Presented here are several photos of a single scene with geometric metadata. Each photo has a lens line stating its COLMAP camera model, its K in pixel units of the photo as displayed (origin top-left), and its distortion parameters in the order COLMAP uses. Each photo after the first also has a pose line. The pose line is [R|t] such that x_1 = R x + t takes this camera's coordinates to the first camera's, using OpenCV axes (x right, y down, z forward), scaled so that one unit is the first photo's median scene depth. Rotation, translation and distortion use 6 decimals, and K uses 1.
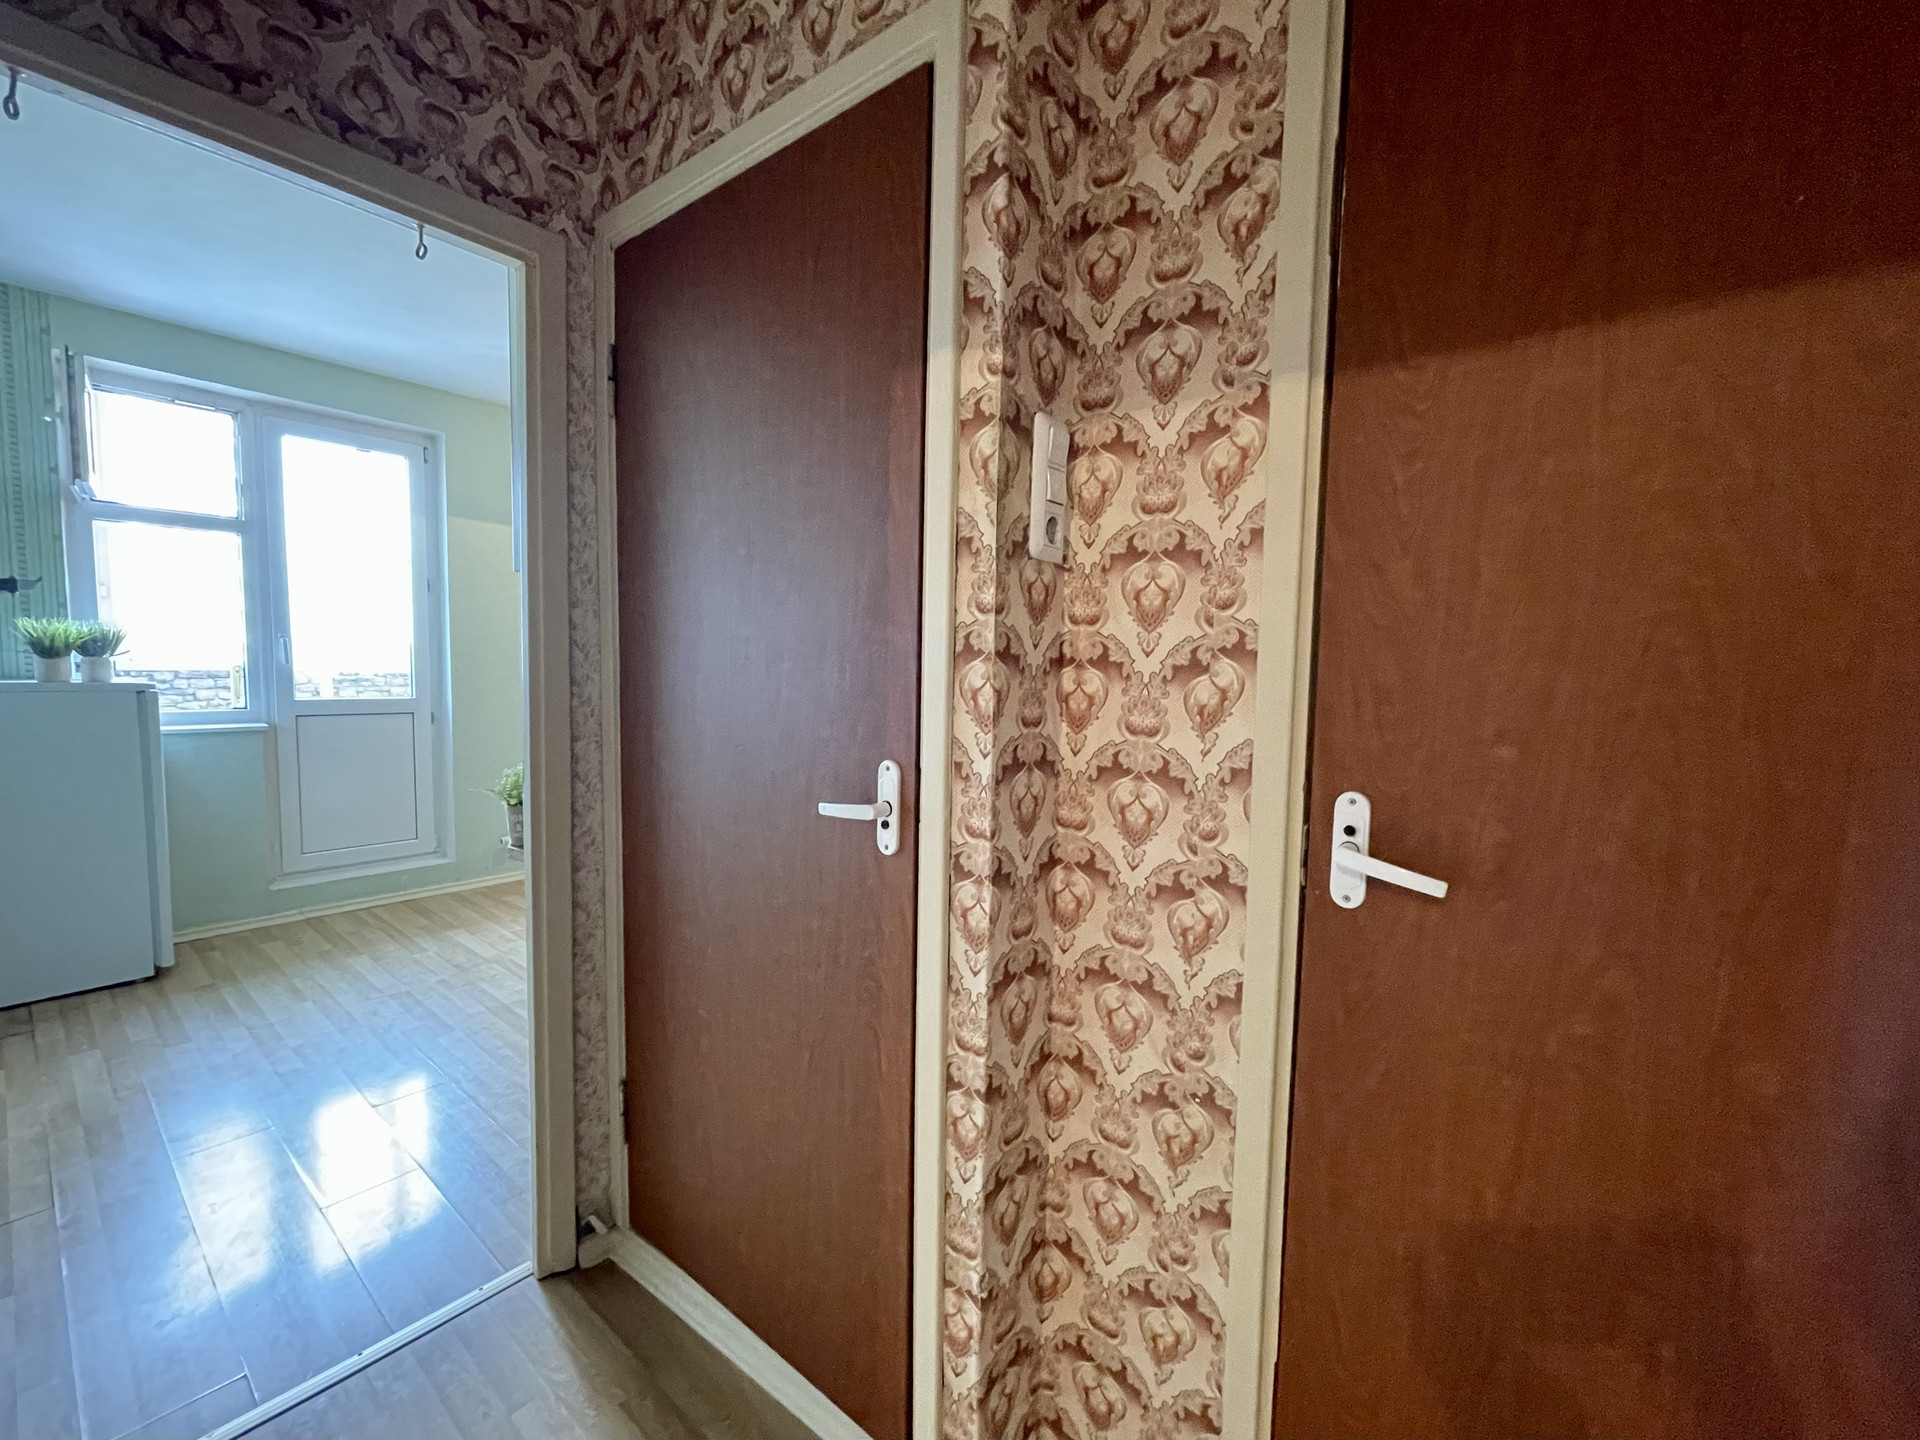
lens RADIAL K [[782.7, 0, 960.5], [0, 782.7, 719.7], [0, 0, 1]] dist [-0.004398, -0.001131]
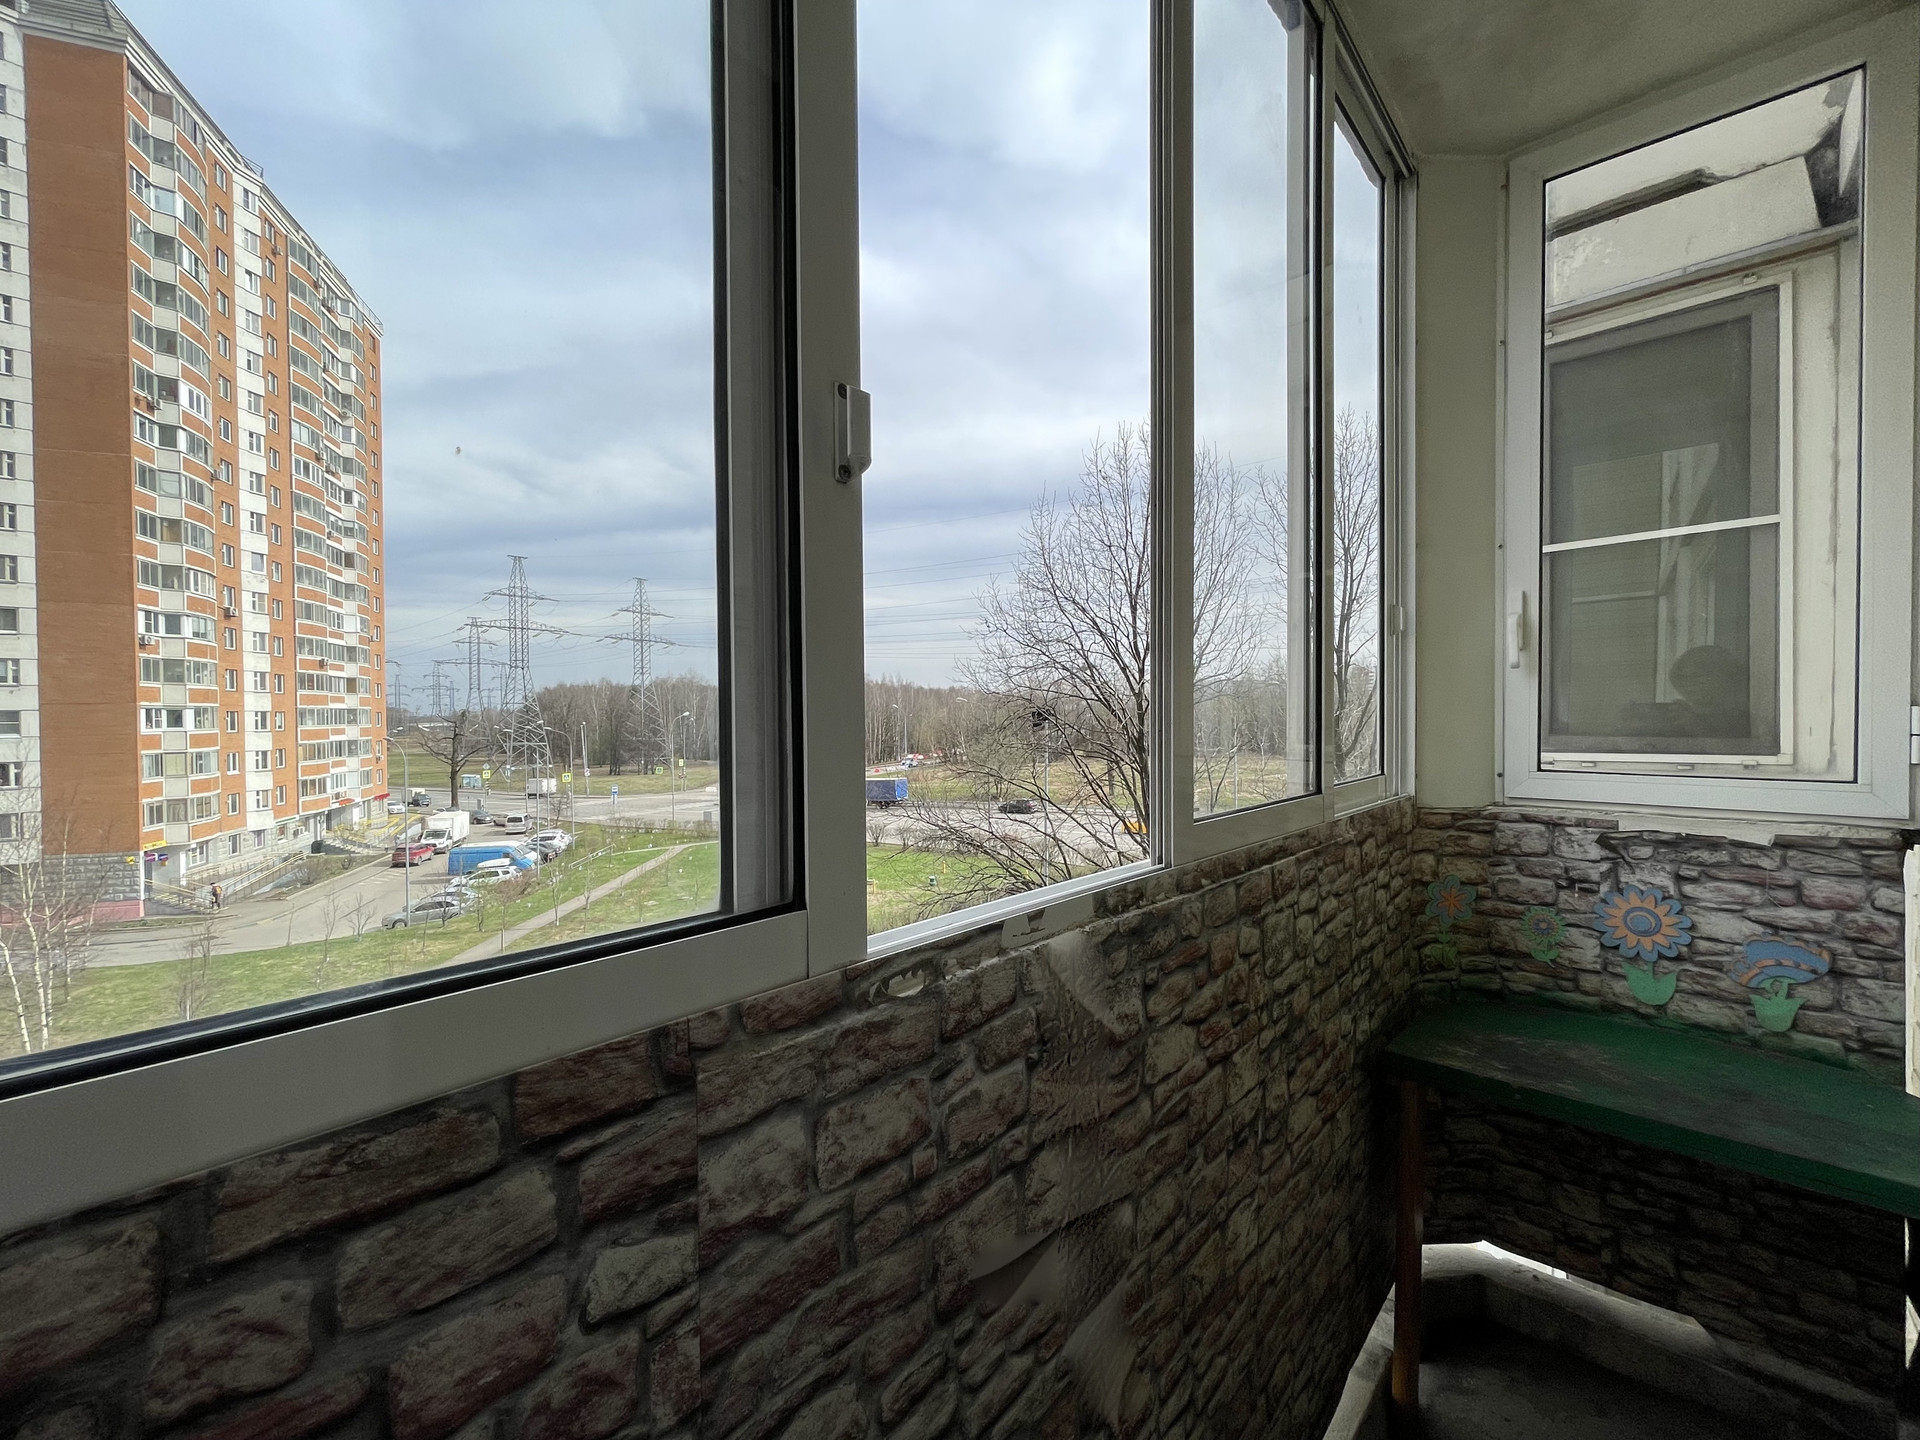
lens RADIAL K [[782.7, 0, 967.0], [0, 782.7, 725.1], [0, 0, 1]] dist [-0.004398, -0.001131]
pose [[-0.079659, -0.016360, -0.996688, -0.597774], [-0.078539, 0.996860, -0.010085, -0.073588], [0.993723, 0.077475, -0.080694, 0.645309]]
